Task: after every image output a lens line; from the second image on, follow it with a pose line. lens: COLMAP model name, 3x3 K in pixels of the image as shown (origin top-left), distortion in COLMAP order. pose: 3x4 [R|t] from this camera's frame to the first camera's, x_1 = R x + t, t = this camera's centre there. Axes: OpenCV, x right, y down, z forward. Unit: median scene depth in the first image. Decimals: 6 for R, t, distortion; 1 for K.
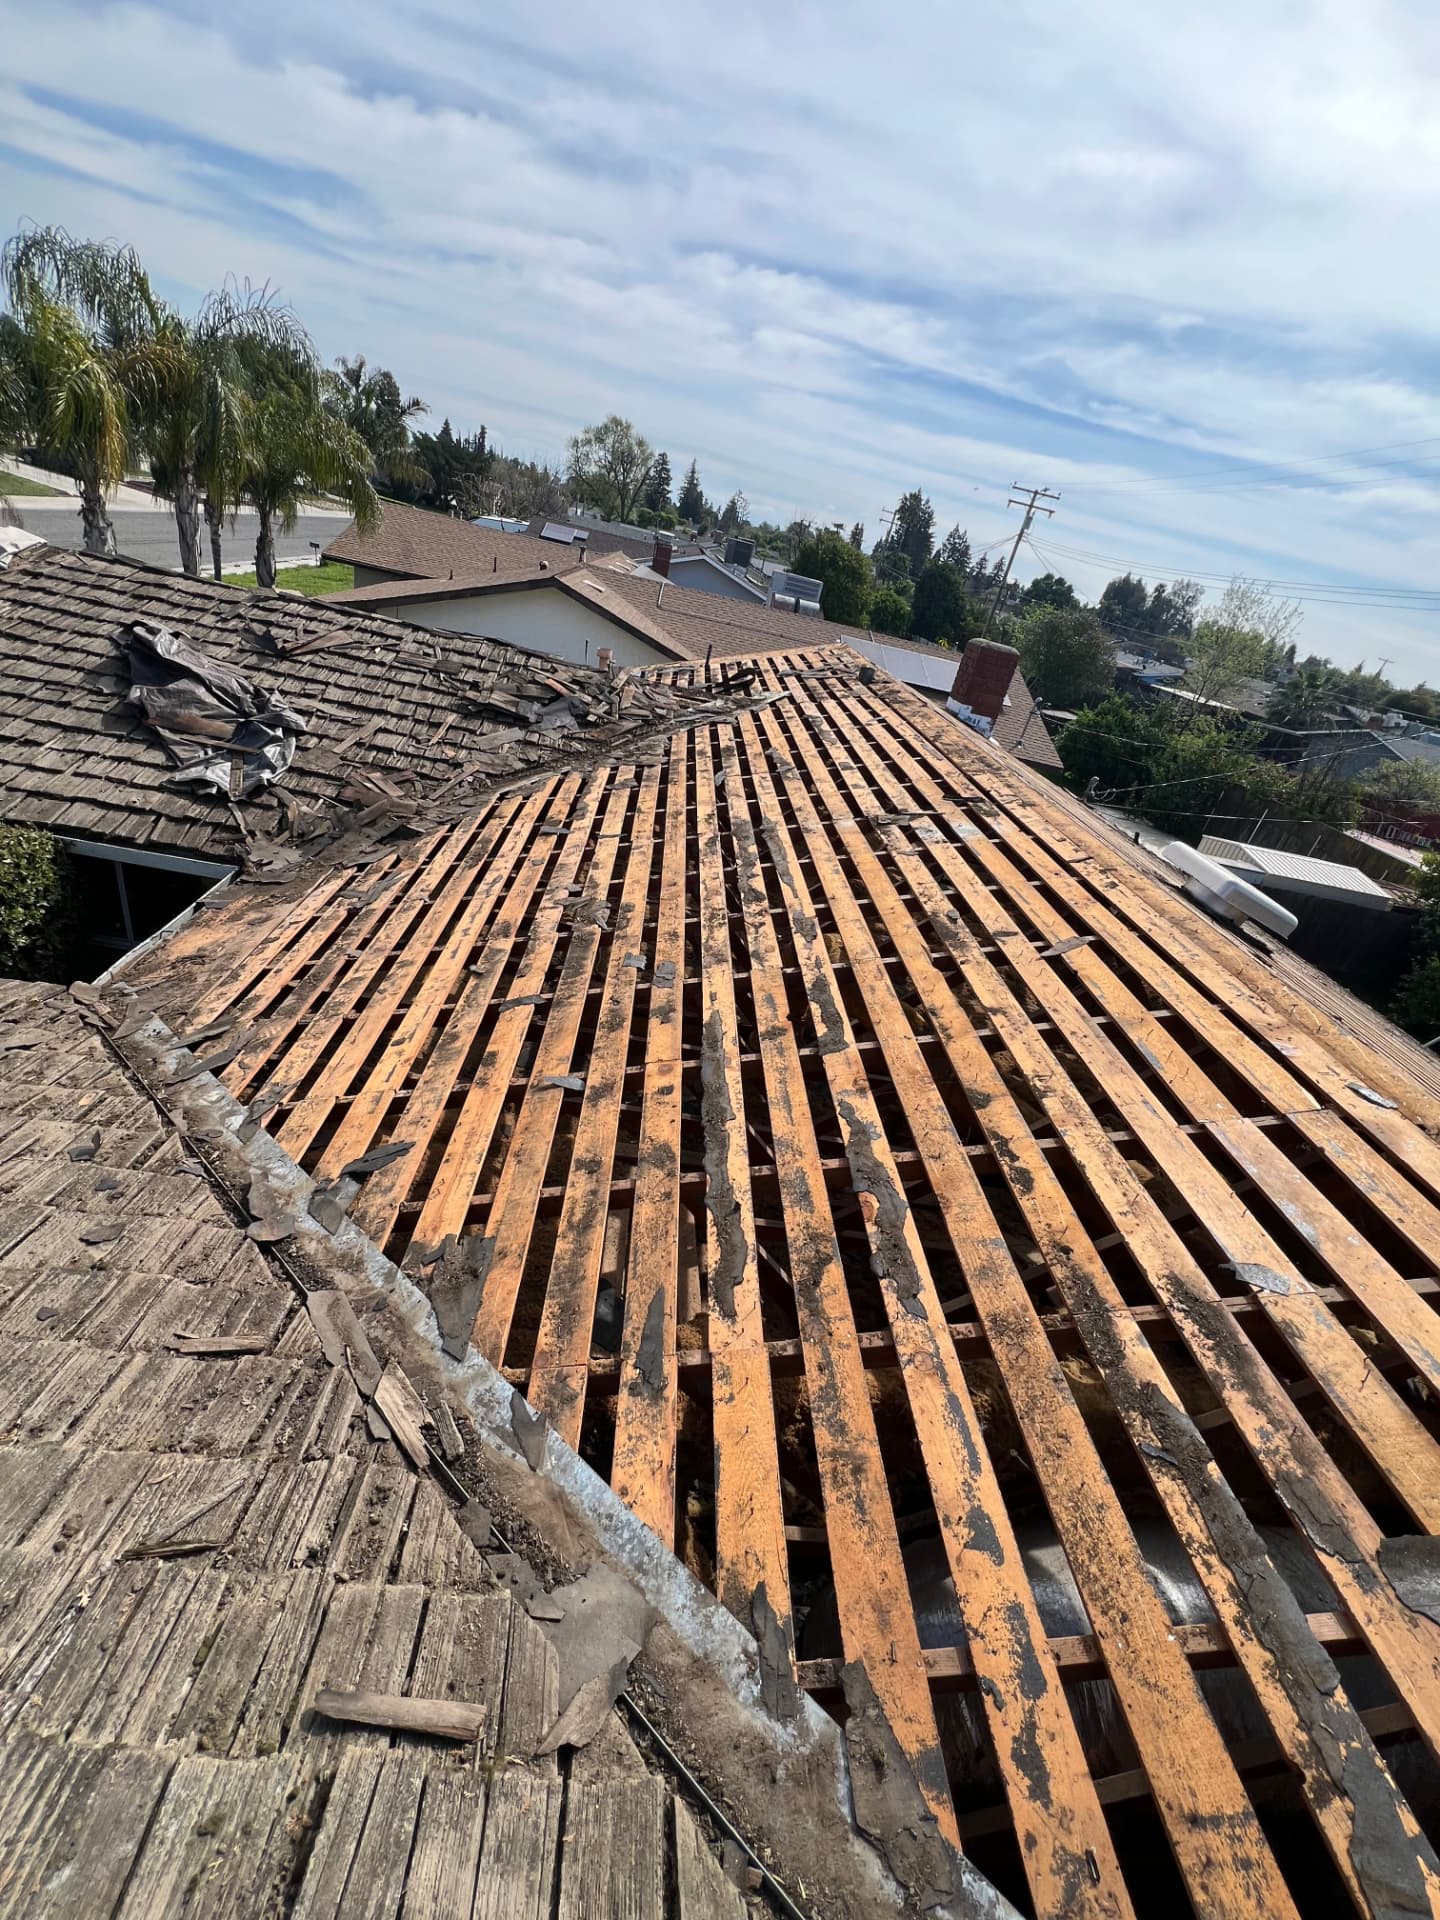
lens RADIAL K [[769.7, 0, 720.0], [0, 769.7, 960.0], [0, 0, 1]] dist [-0.001811, 0.000121]
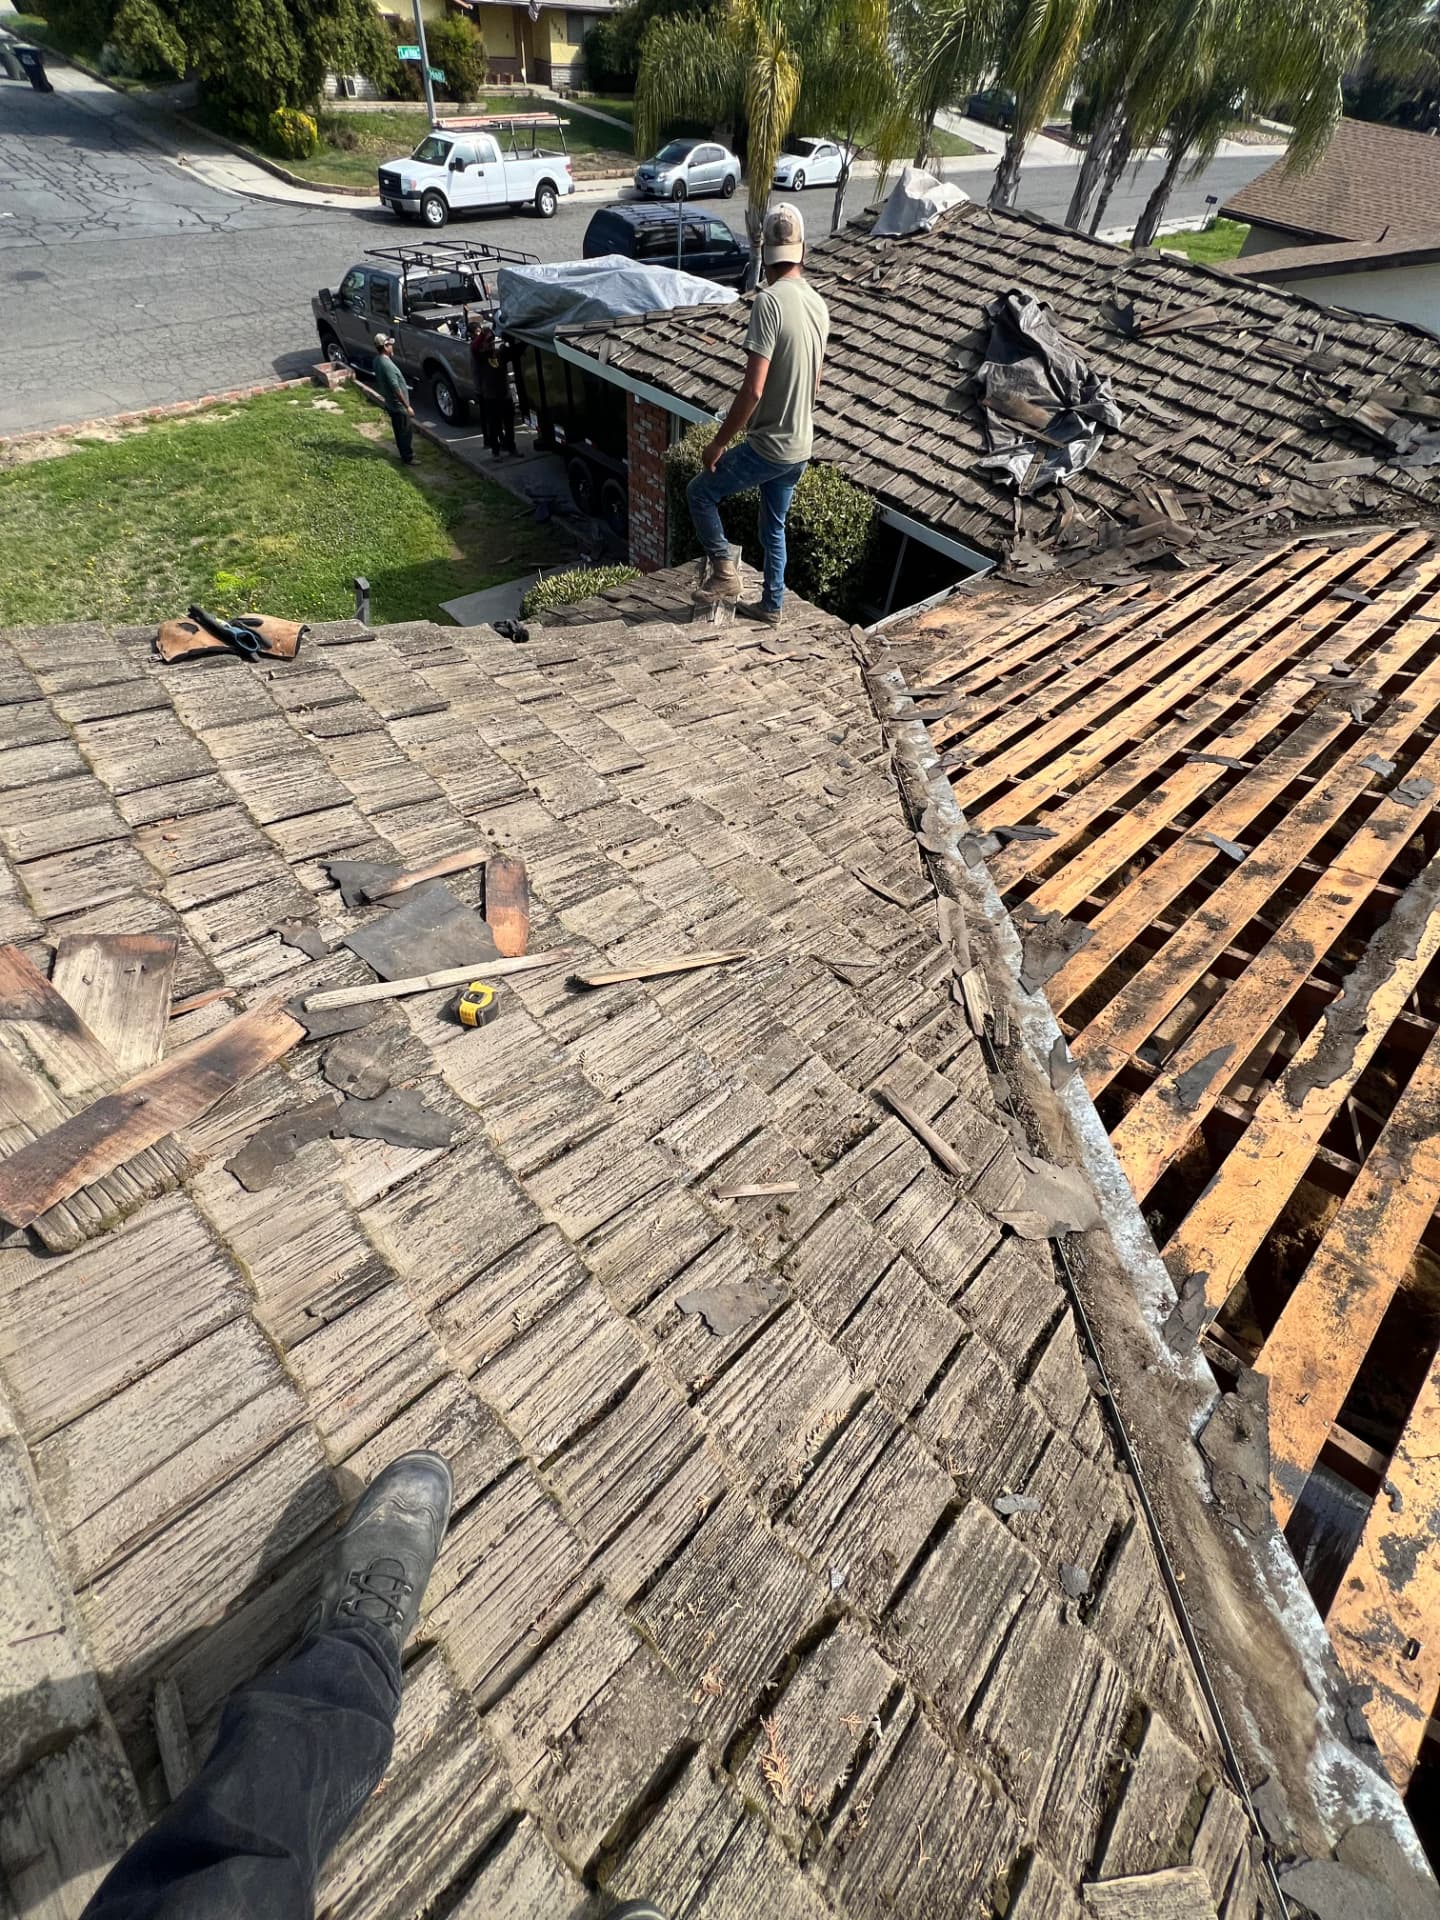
lens RADIAL K [[769.7, 0, 720.0], [0, 769.7, 960.0], [0, 0, 1]] dist [-0.001811, 0.000121]
pose [[0.654421, 0.497939, -0.569026, 0.000545], [-0.319647, 0.864183, 0.388605, 0.066207], [0.685244, -0.072424, 0.724703, -0.075807]]
